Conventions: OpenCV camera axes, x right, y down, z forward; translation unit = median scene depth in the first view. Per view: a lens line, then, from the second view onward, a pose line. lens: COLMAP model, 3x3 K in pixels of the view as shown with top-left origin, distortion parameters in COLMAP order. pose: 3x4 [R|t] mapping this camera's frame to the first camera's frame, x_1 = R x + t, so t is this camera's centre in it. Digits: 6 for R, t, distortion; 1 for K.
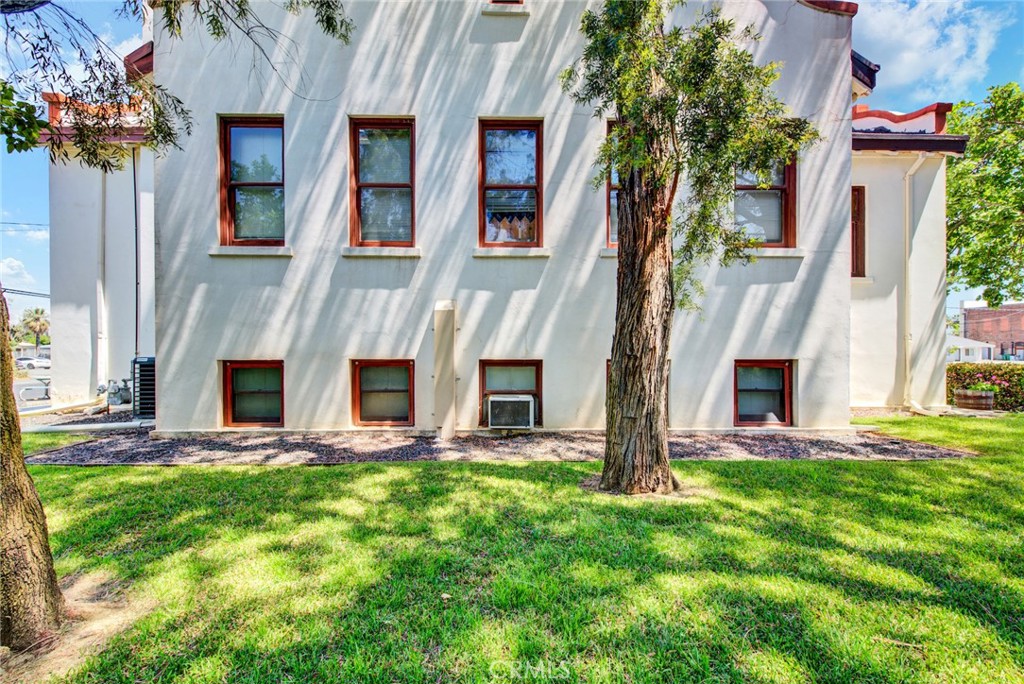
lens RADIAL K [[408.2, 0, 510.7], [0, 408.2, 349.8], [0, 0, 1]] dist [-0.000311, -0.000206]
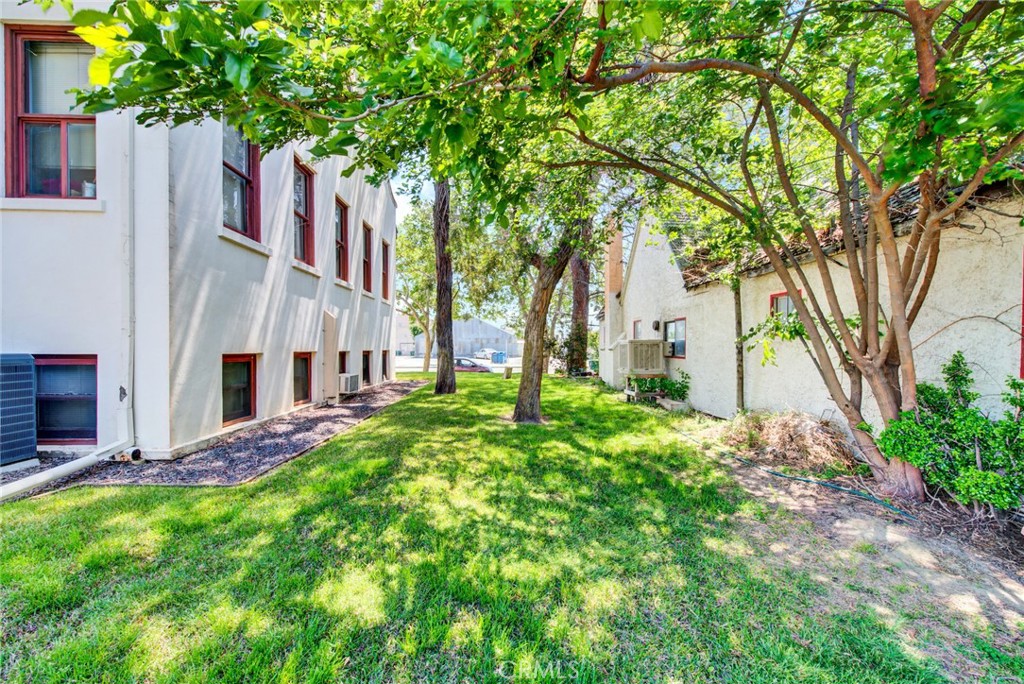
lens RADIAL K [[408.2, 0, 510.7], [0, 408.2, 349.8], [0, 0, 1]] dist [-0.000311, -0.000206]
pose [[-0.047235, -0.005956, 0.998866, -1.639718], [0.002403, 0.999979, 0.006076, 0.009775], [-0.998881, 0.002687, -0.047220, 0.410102]]
